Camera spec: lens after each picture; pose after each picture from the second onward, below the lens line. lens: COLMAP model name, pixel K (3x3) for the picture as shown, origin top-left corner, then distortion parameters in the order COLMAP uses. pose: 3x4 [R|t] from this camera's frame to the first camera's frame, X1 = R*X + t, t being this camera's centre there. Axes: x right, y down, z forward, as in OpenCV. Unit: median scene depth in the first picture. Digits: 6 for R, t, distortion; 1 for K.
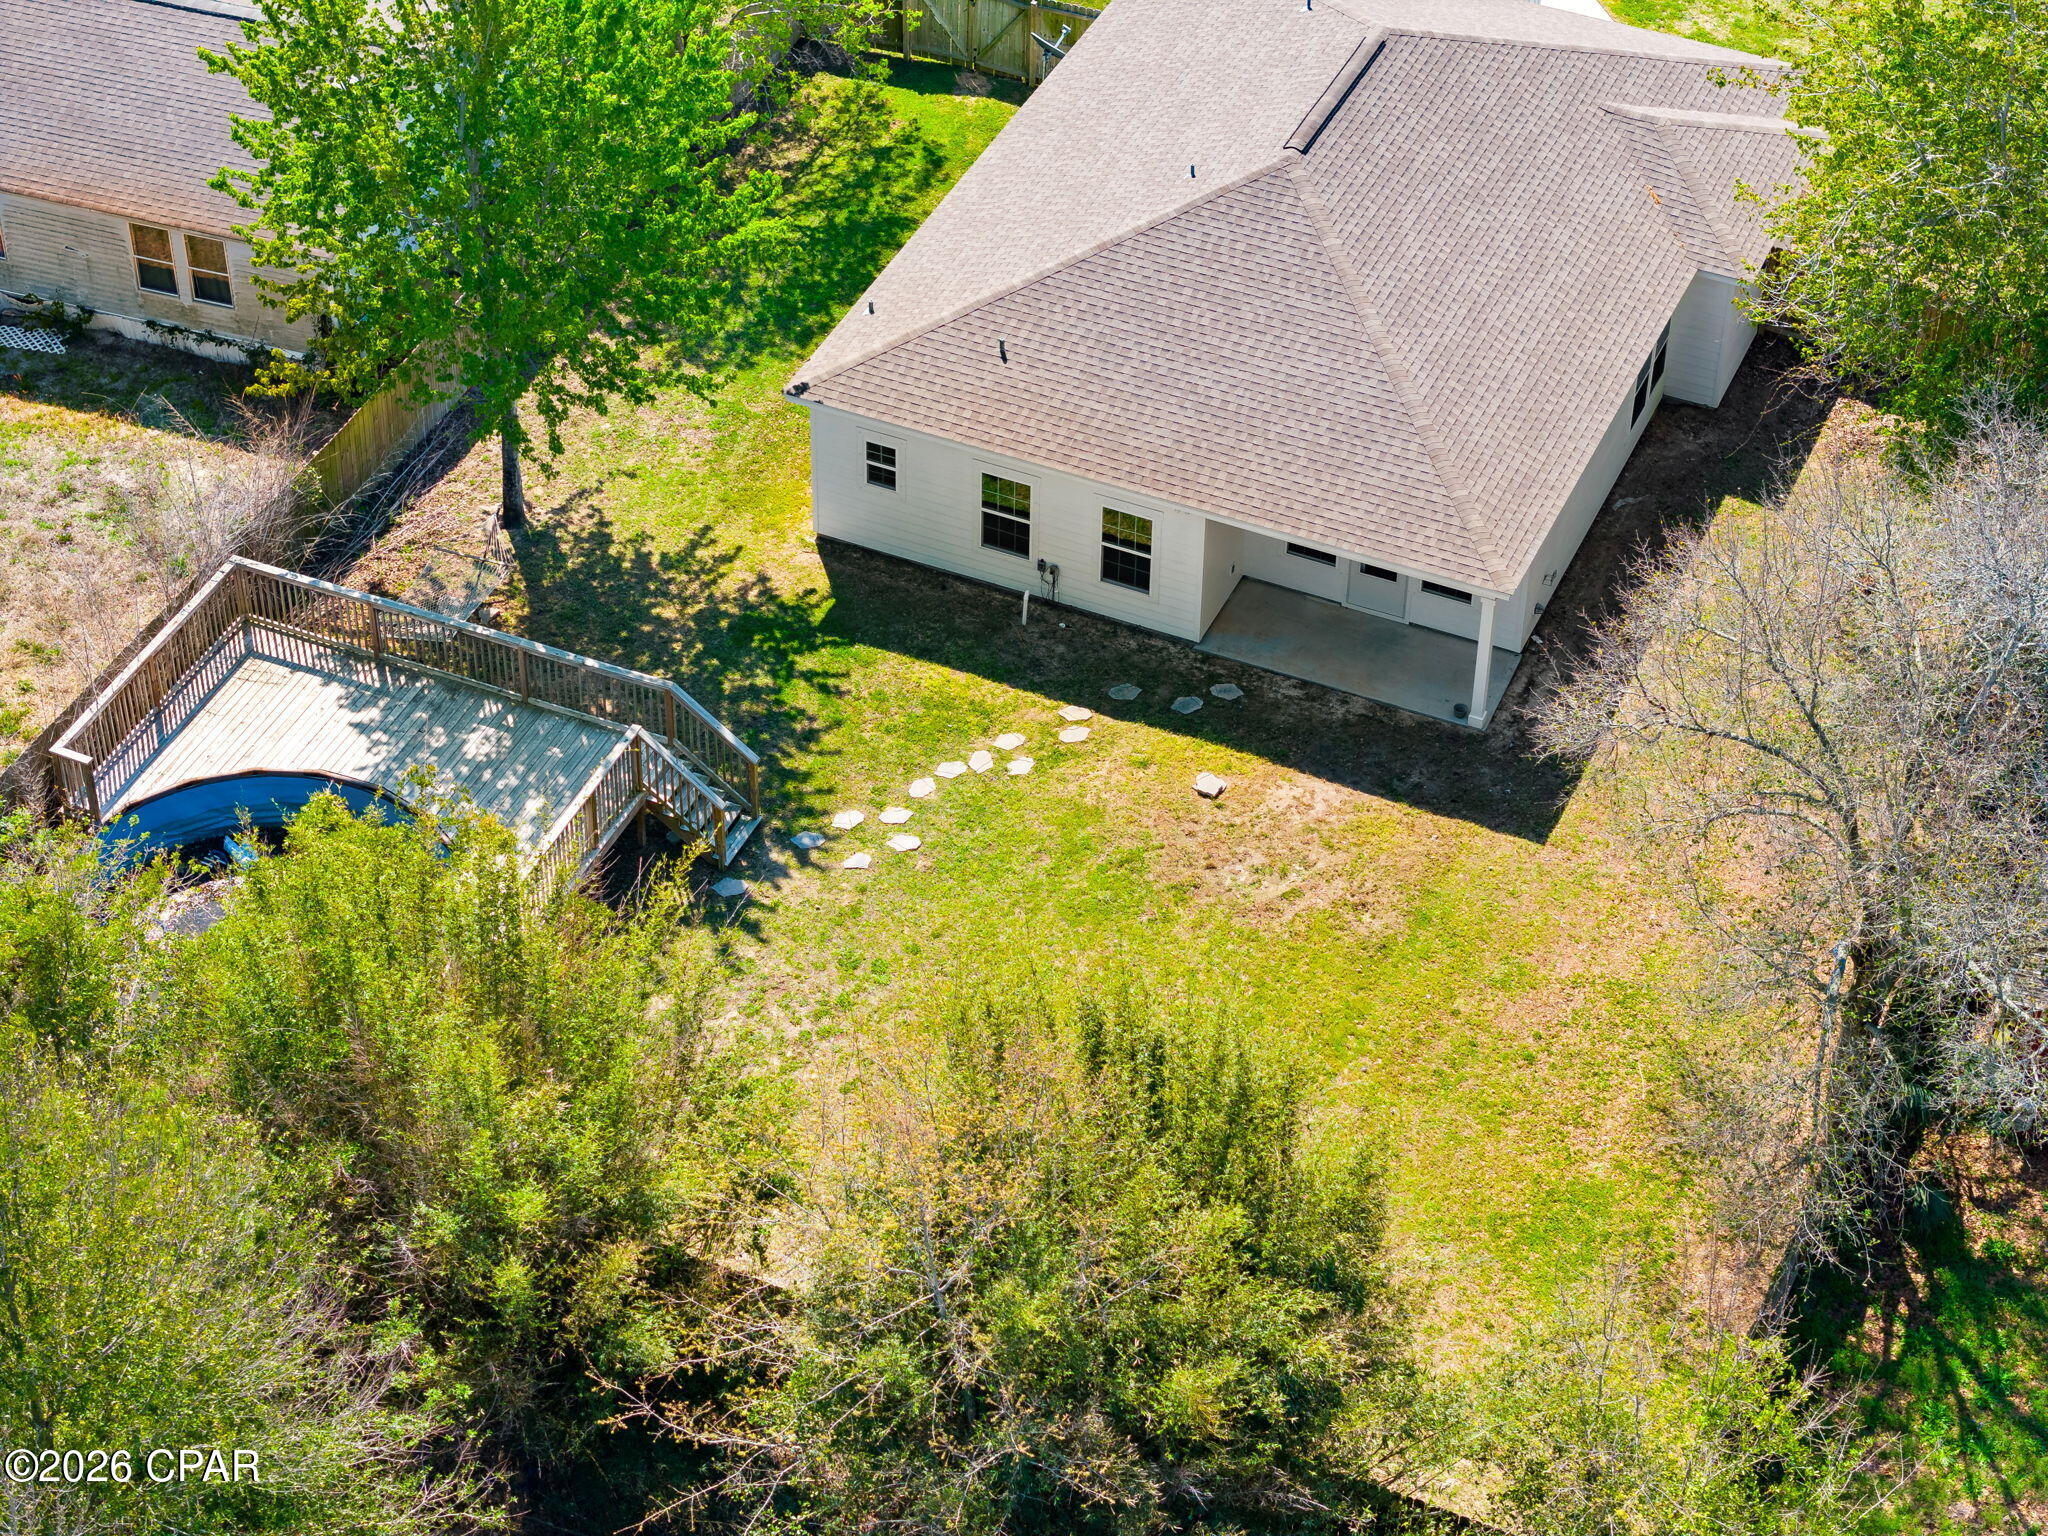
lens RADIAL K [[3933.2, 0, 1025.2], [0, 3933.2, 835.7], [0, 0, 1]] dist [-0.250281, 1.240020]
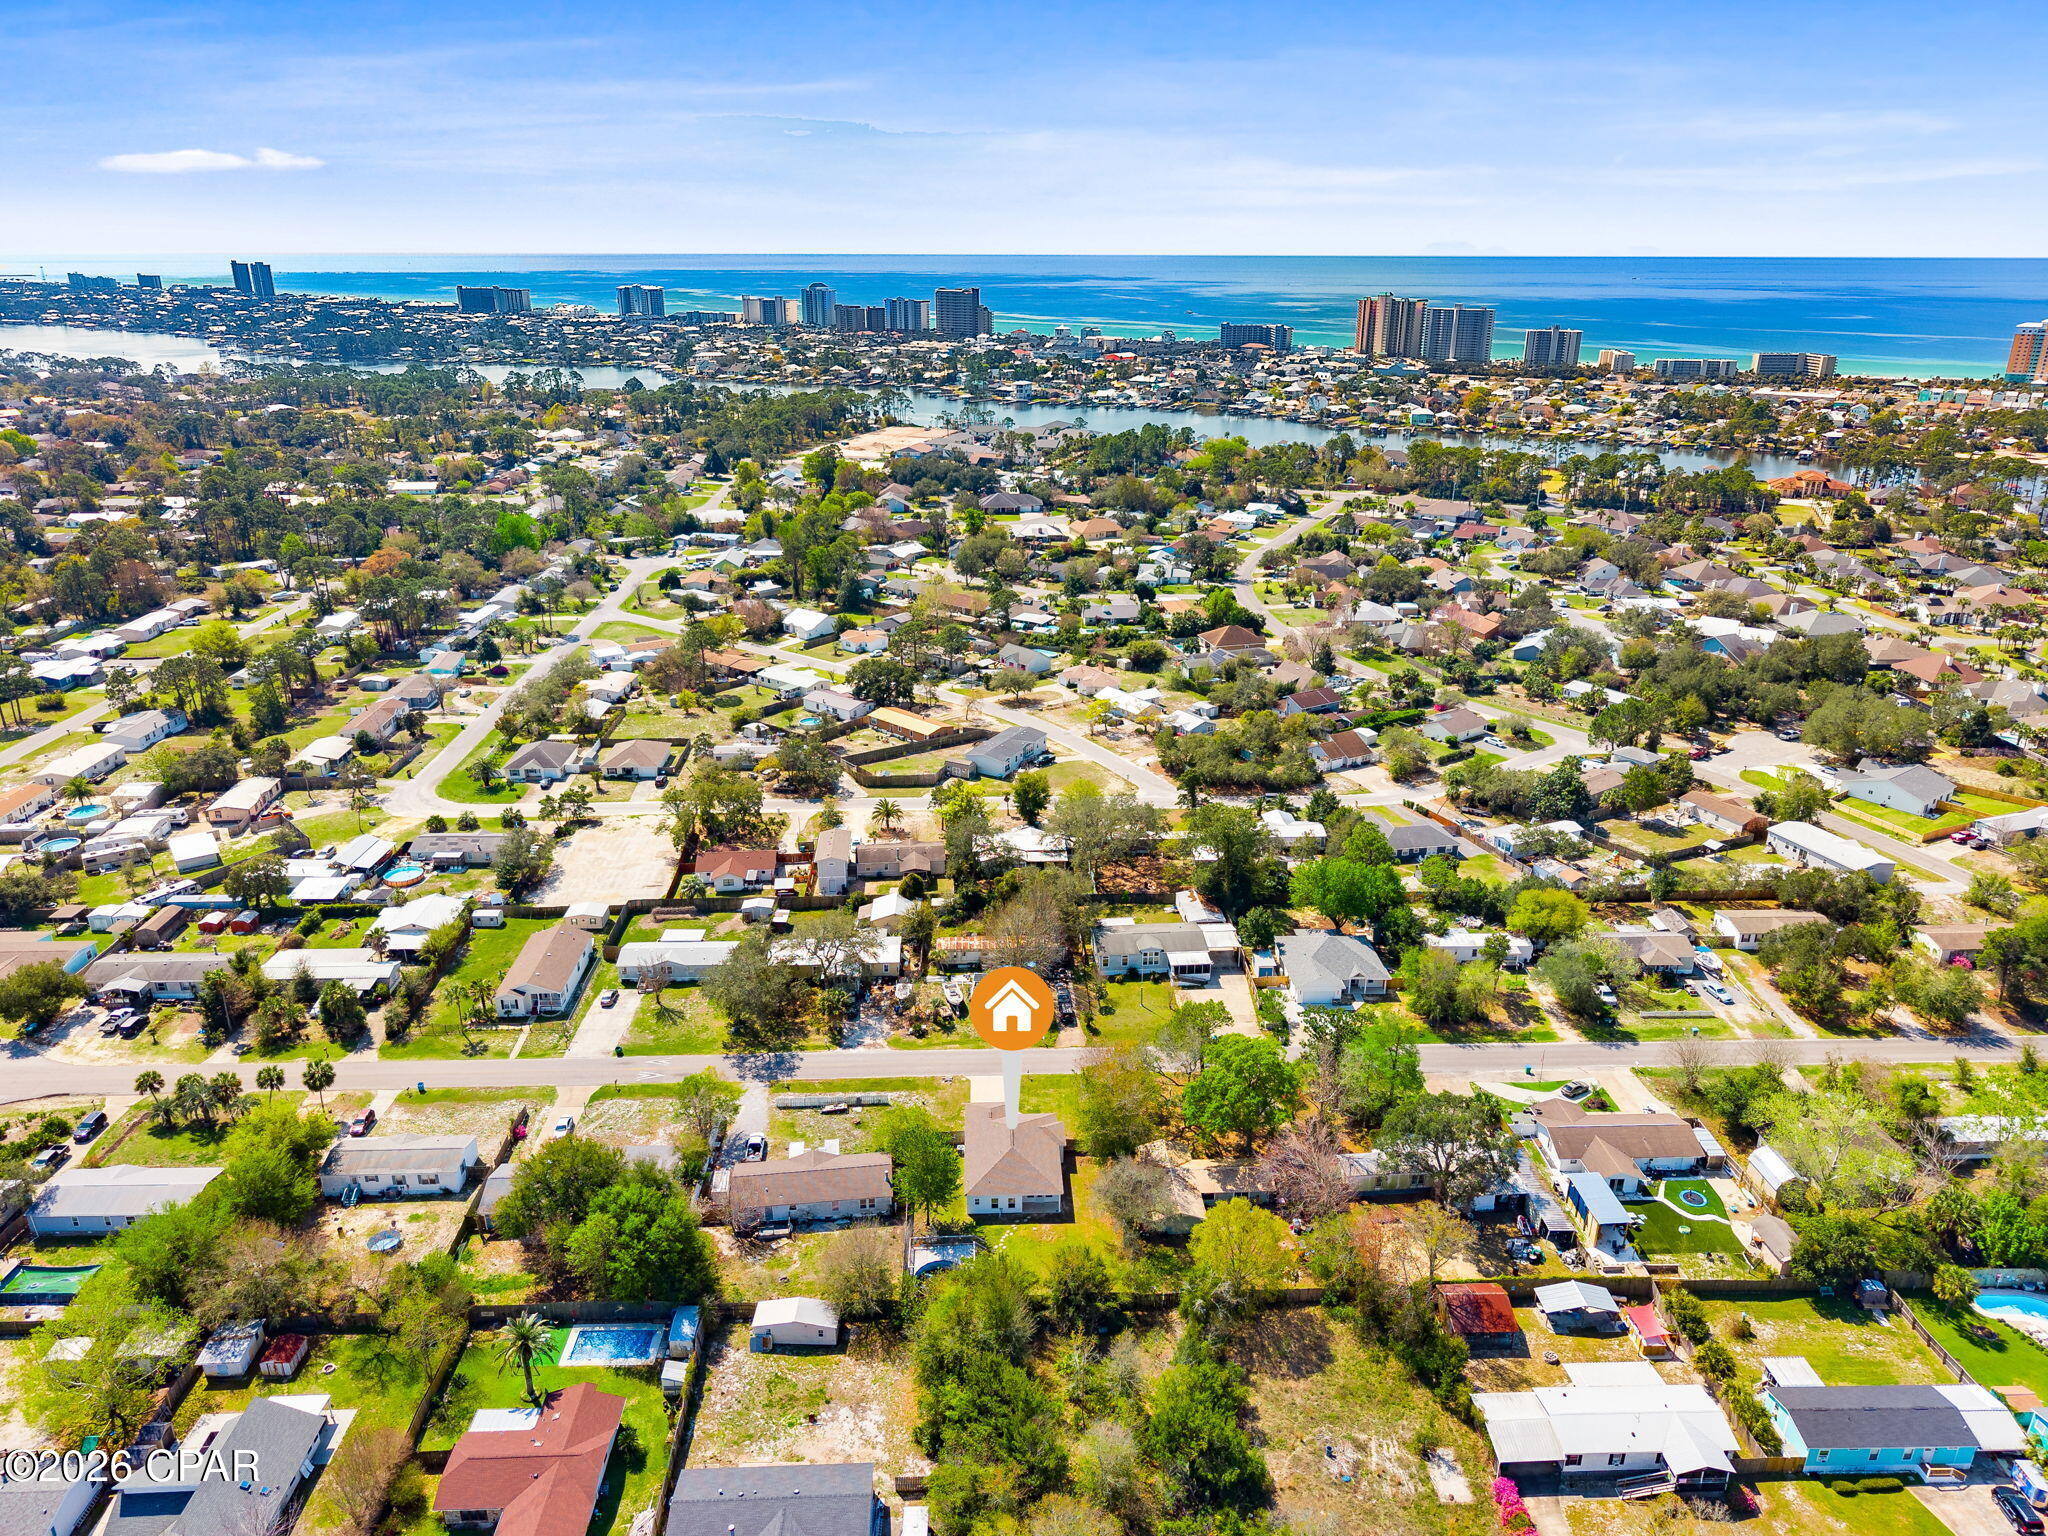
lens RADIAL K [[1366.3, 0, 1024.0], [0, 1366.3, 768.0], [0, 0, 1]] dist [0.040111, -0.045806]
pose [[0.902862, -0.171118, 0.394409, -0.887215], [0.304469, 0.902184, -0.305554, -0.012599], [-0.303544, 0.395958, 0.866648, -1.729323]]
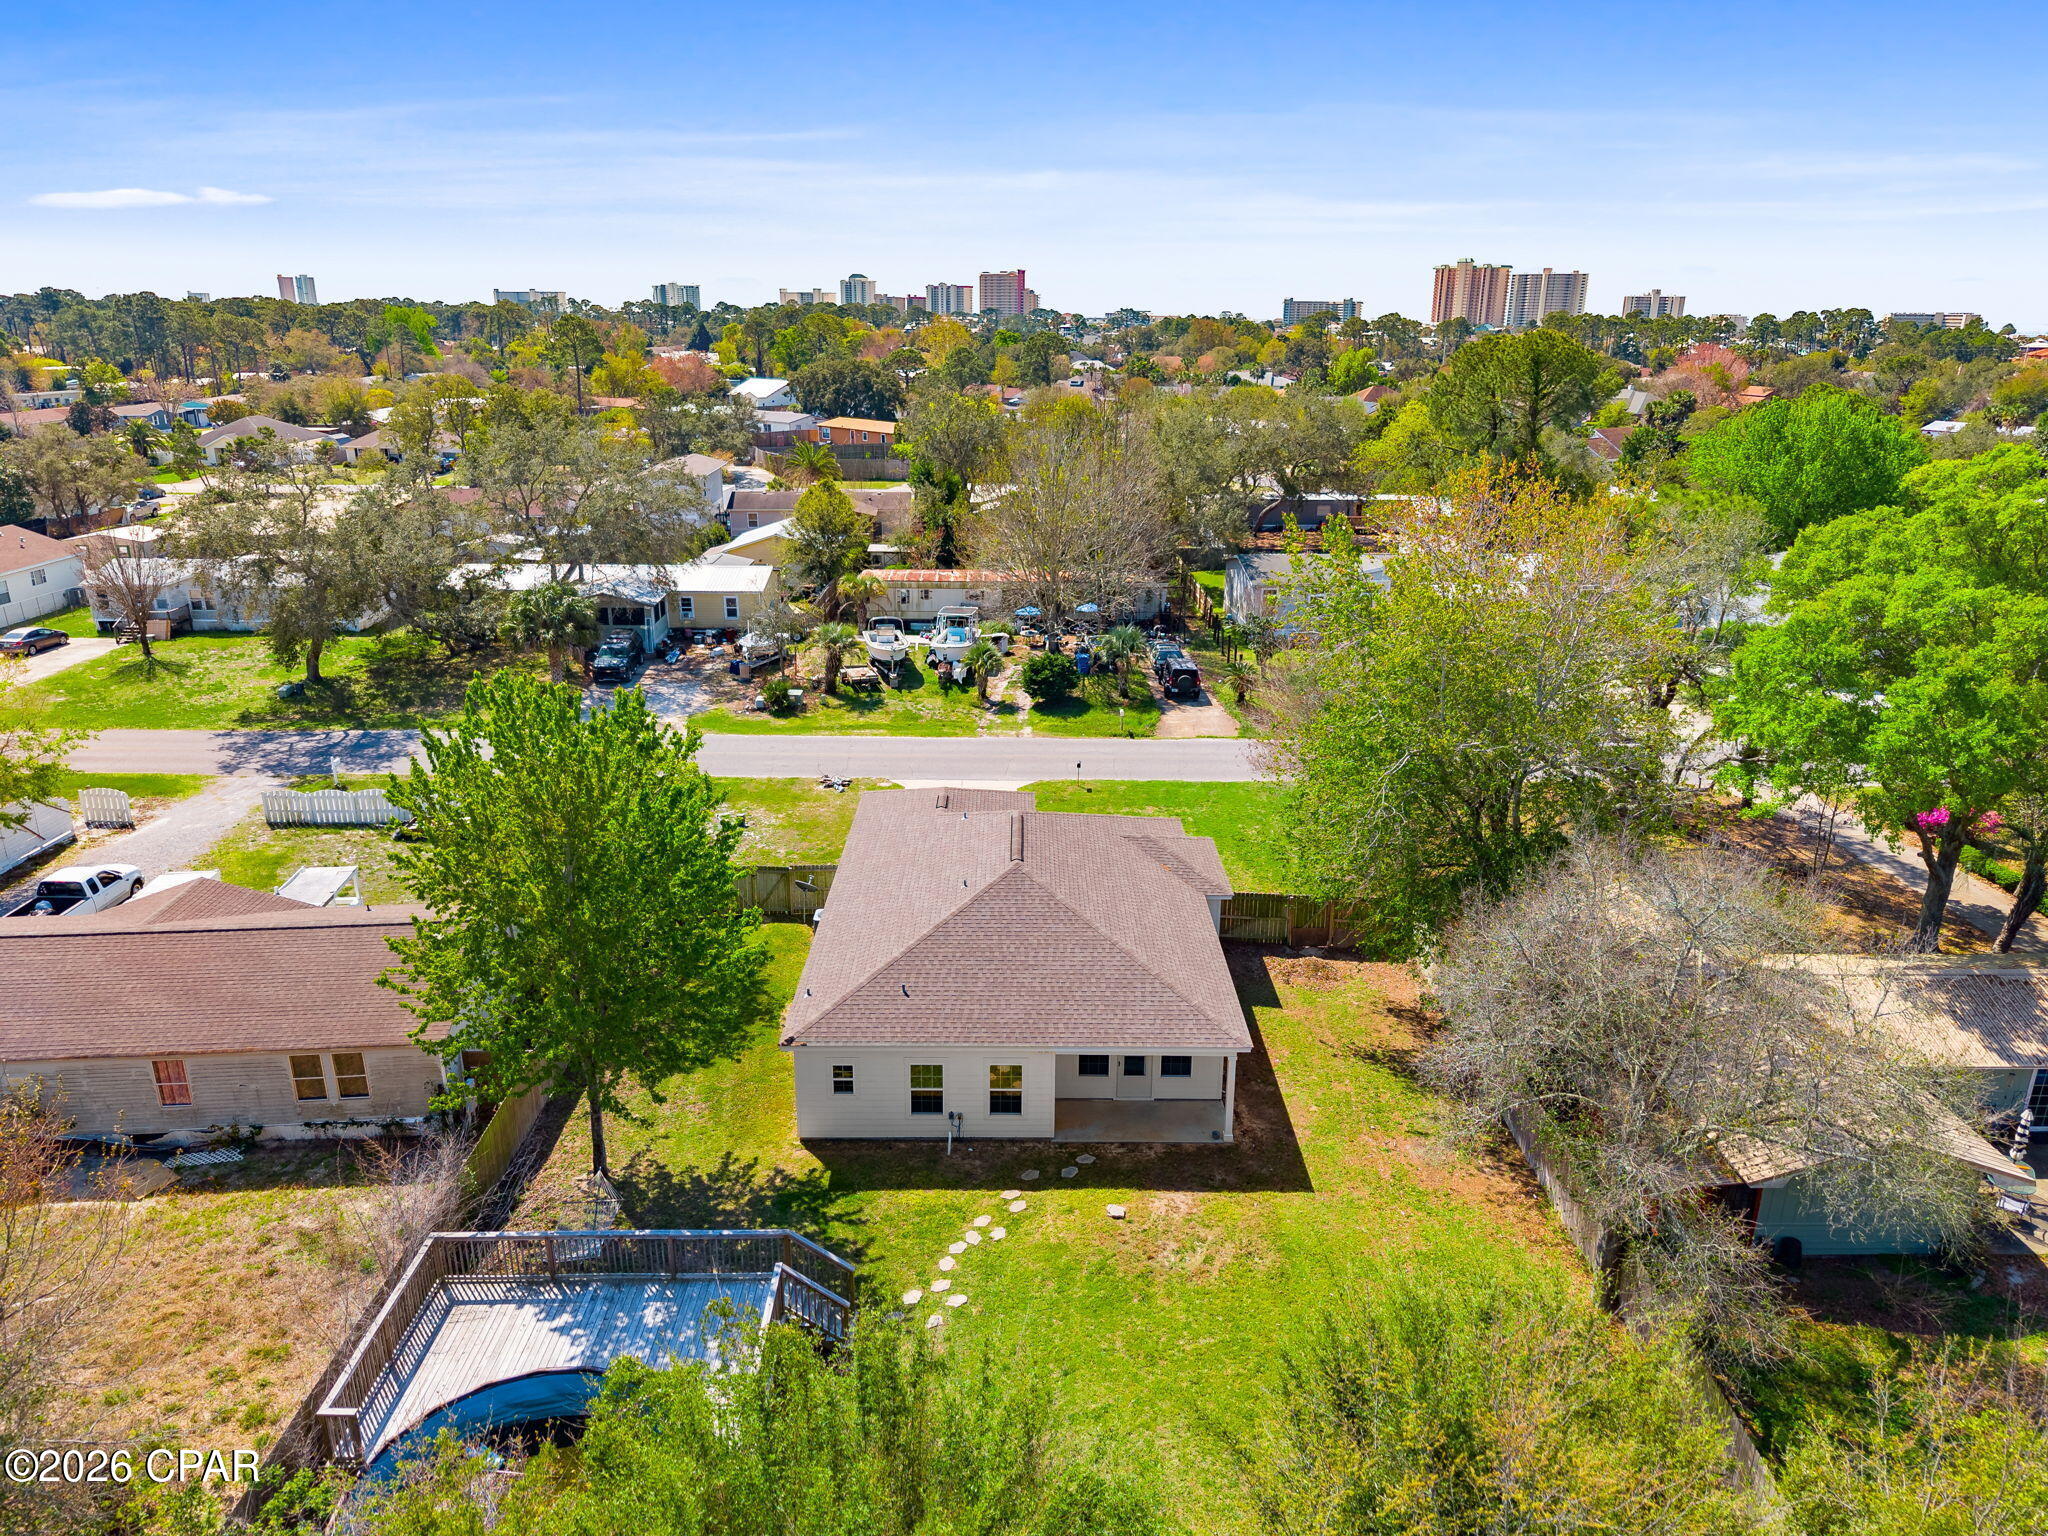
lens RADIAL K [[1366.3, 0, 1024.0], [0, 1366.3, 768.0], [0, 0, 1]] dist [0.040111, -0.045806]
pose [[0.916095, -0.141827, 0.375040, -0.166991], [0.278703, 0.897685, -0.341302, 0.005088], [-0.288262, 0.417189, 0.861892, 0.442696]]
